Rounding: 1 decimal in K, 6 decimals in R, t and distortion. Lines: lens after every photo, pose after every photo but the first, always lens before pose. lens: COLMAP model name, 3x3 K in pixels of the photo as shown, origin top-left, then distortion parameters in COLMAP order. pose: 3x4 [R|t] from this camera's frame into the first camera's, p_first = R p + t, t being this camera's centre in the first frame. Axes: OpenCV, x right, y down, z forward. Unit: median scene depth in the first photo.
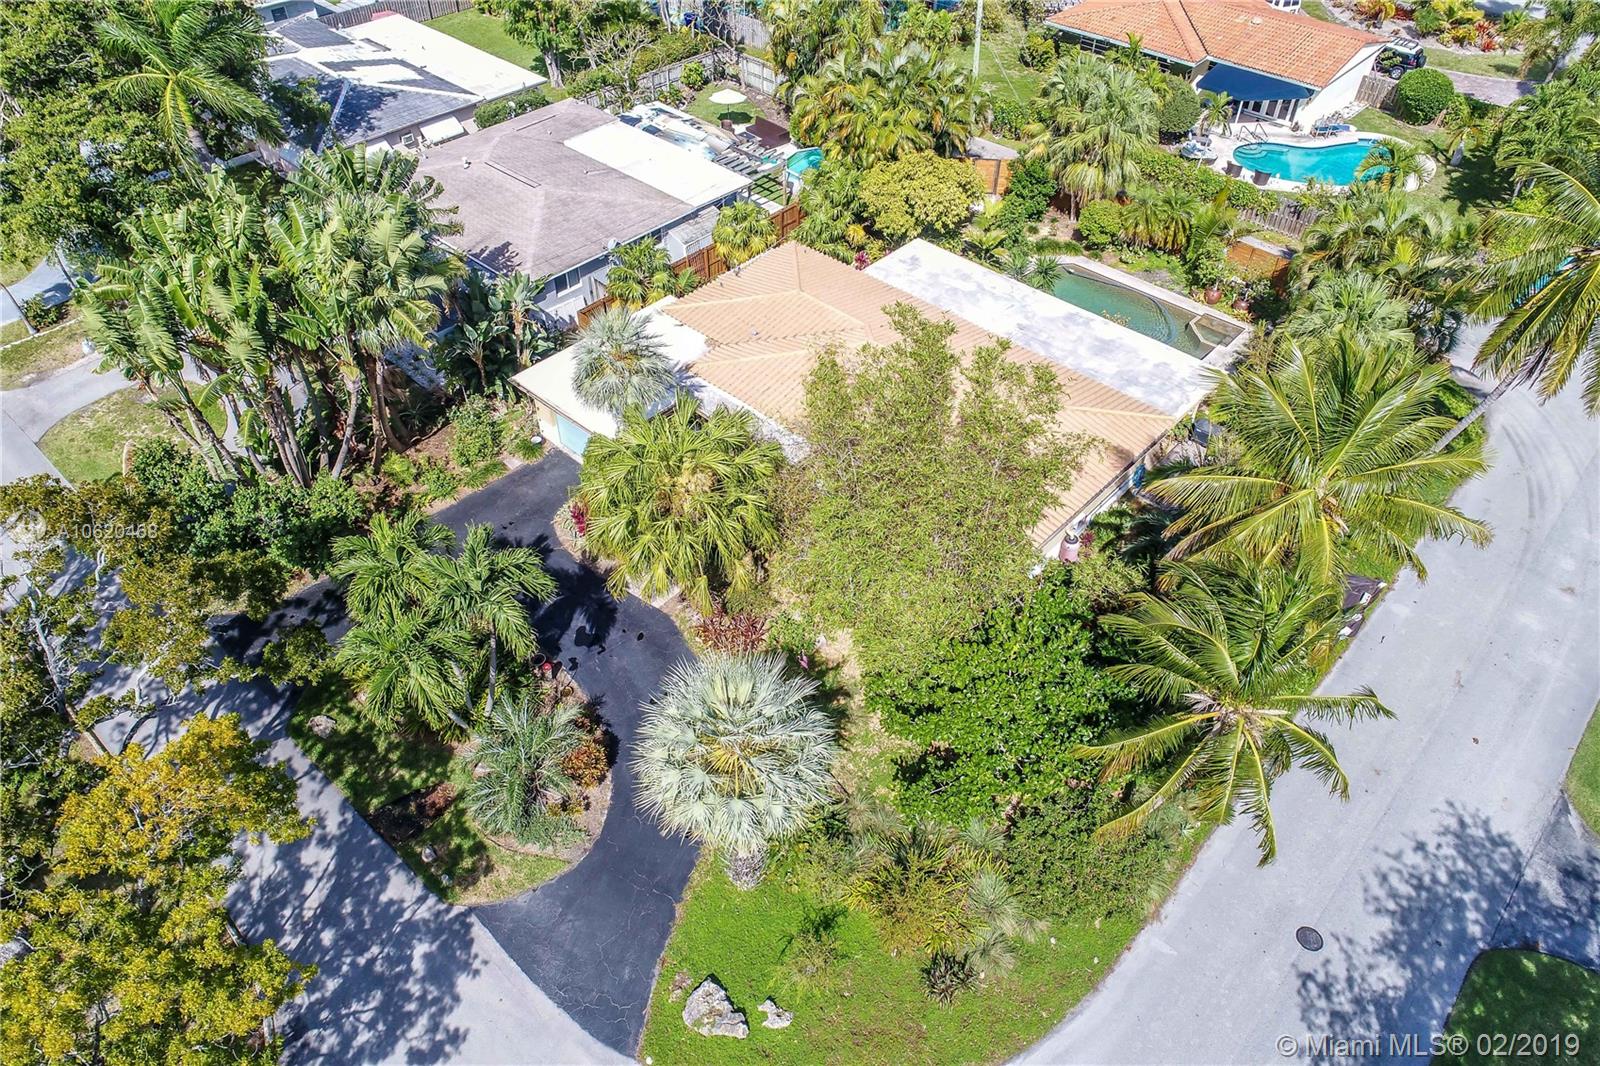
lens RADIAL K [[1092.3, 0, 800.3], [0, 1092.3, 521.2], [0, 0, 1]] dist [0.005452, 0.003774]
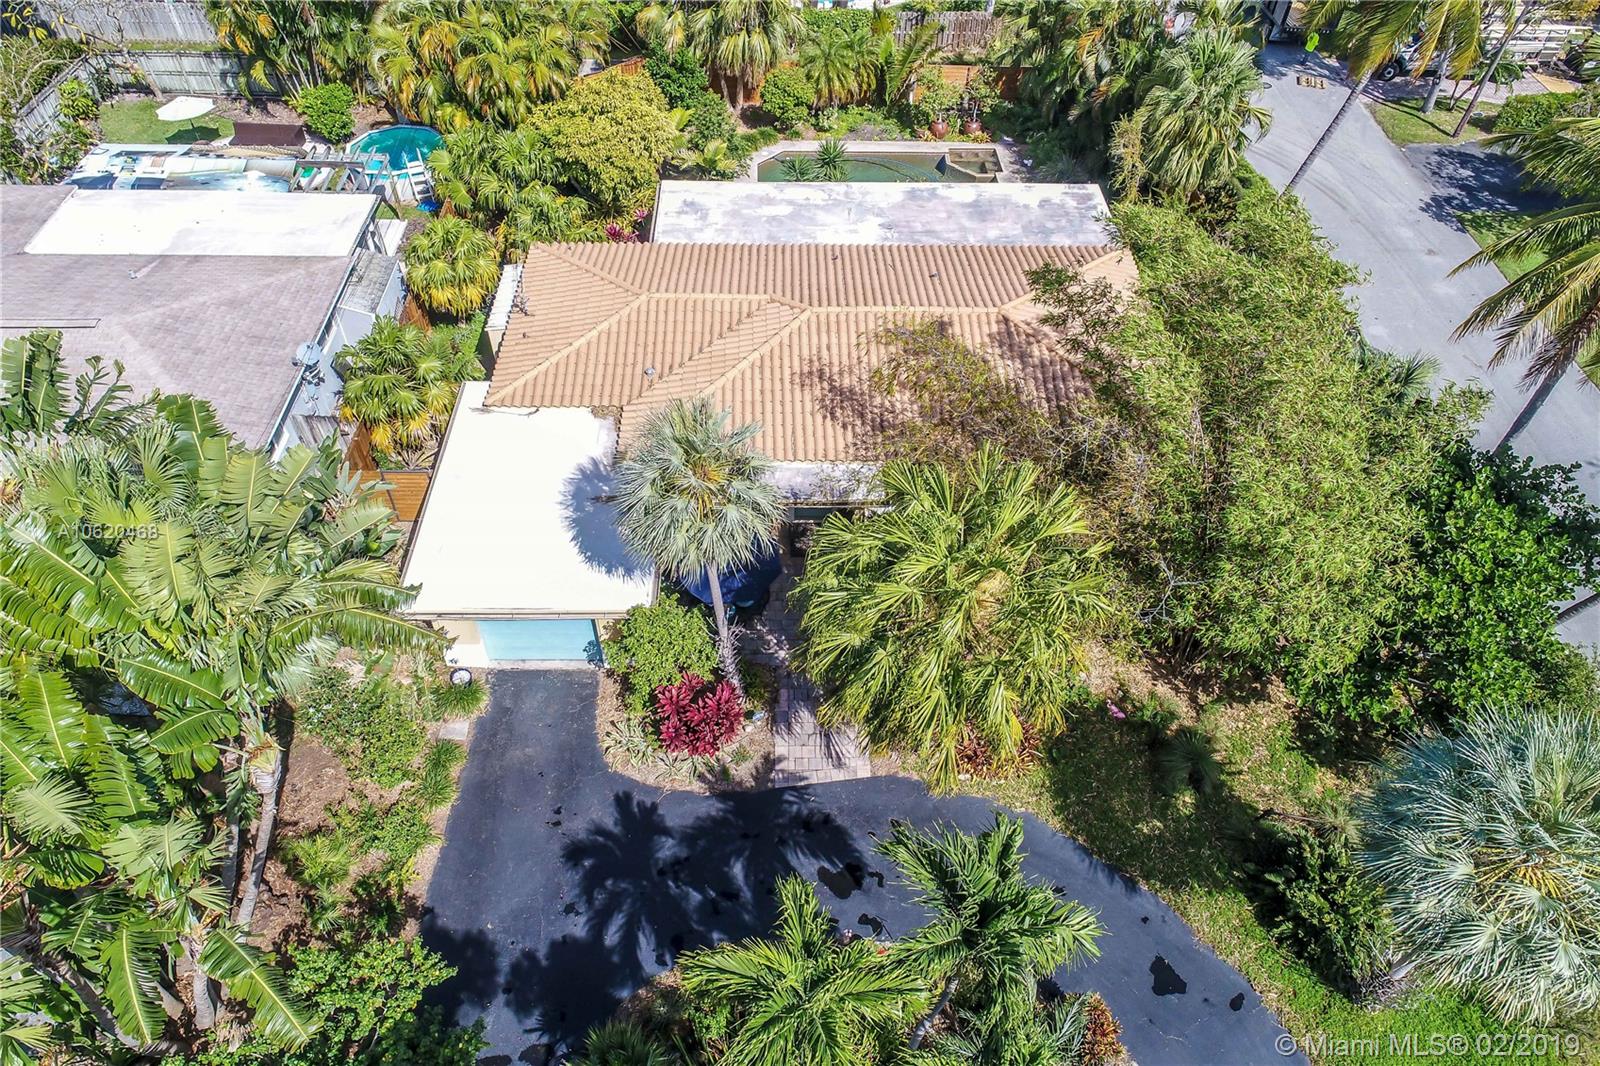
lens RADIAL K [[1072.4, 0, 799.8], [0, 1072.4, 542.3], [0, 0, 1]] dist [0.003461, 0.001281]
pose [[0.727722, -0.503429, 0.465811, -0.278932], [0.460969, 0.861885, 0.211331, -0.145493], [-0.507866, 0.060934, 0.859278, 0.302384]]
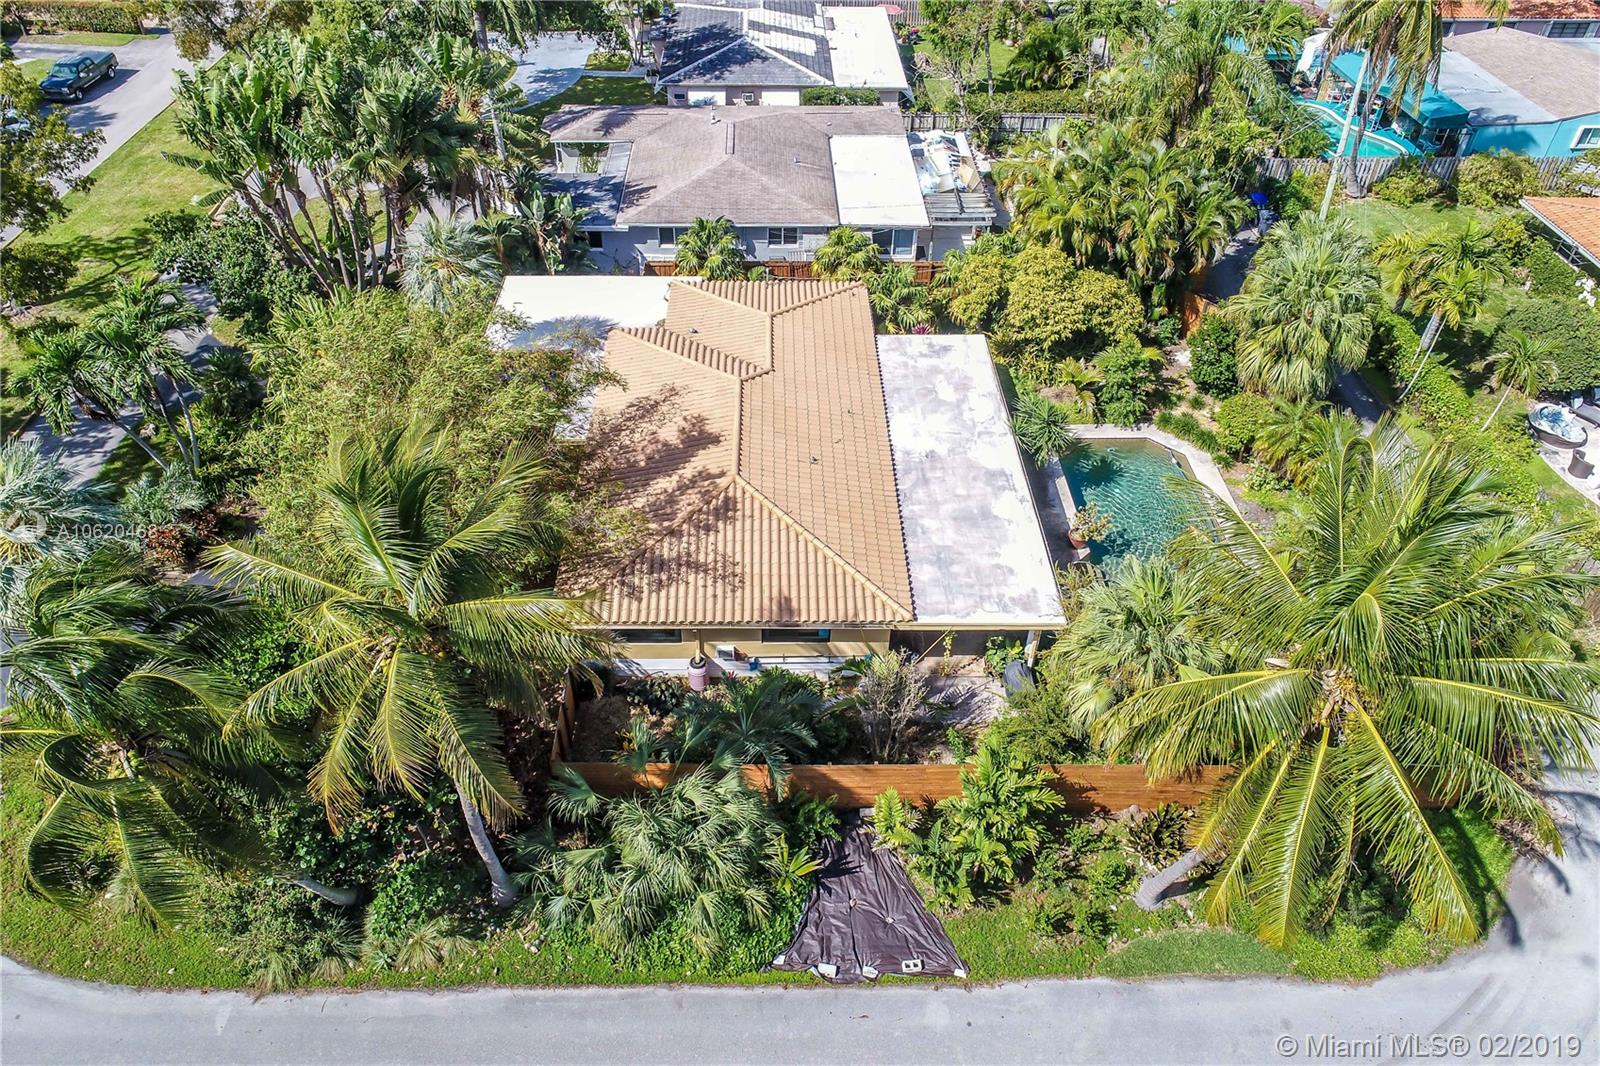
lens RADIAL K [[1058.6, 0, 776.0], [0, 1058.6, 527.9], [0, 0, 1]] dist [0.000845, 0.003205]
pose [[0.678956, 0.481486, -0.554248, 0.489963], [-0.498833, 0.856442, 0.132935, -0.150317], [0.538688, 0.186220, 0.821668, 0.253569]]
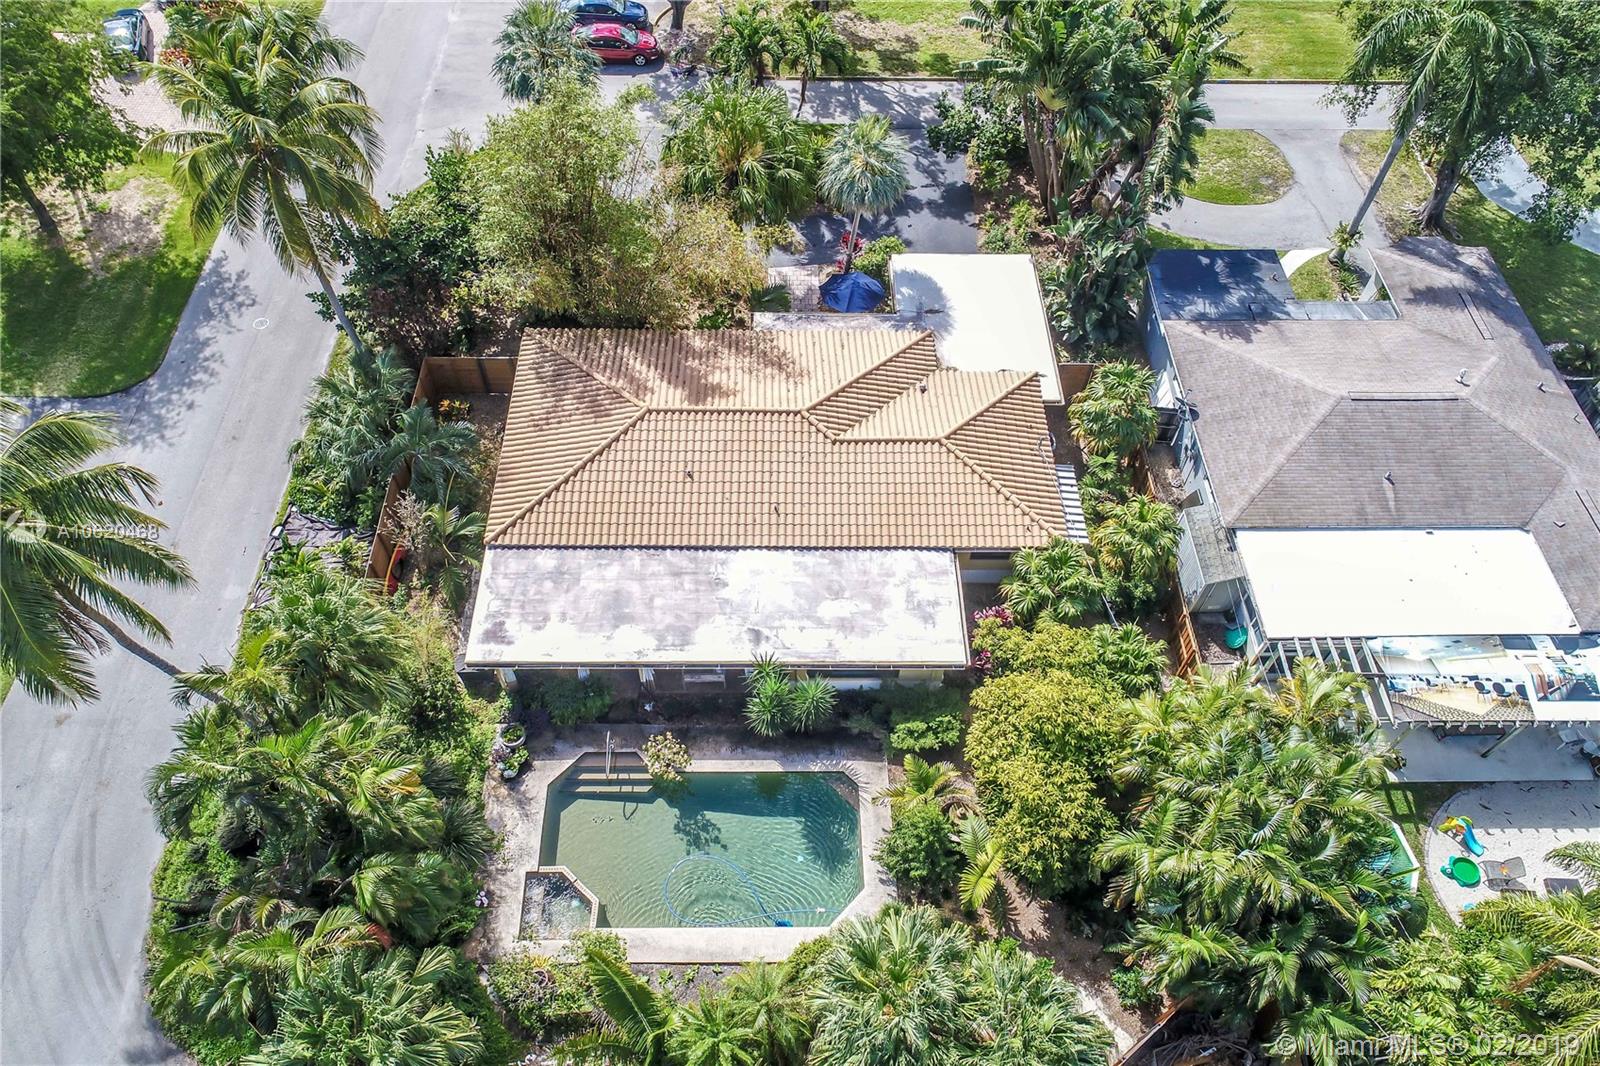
lens RADIAL K [[1123.1, 0, 800.0], [0, 1123.1, 533.0], [0, 0, 1]] dist [0.004144, 0.002638]
pose [[-0.730669, 0.531486, -0.428540, 0.407544], [-0.484218, 0.039084, 0.874074, -0.763702], [0.481307, 0.846165, 0.228797, 0.679496]]
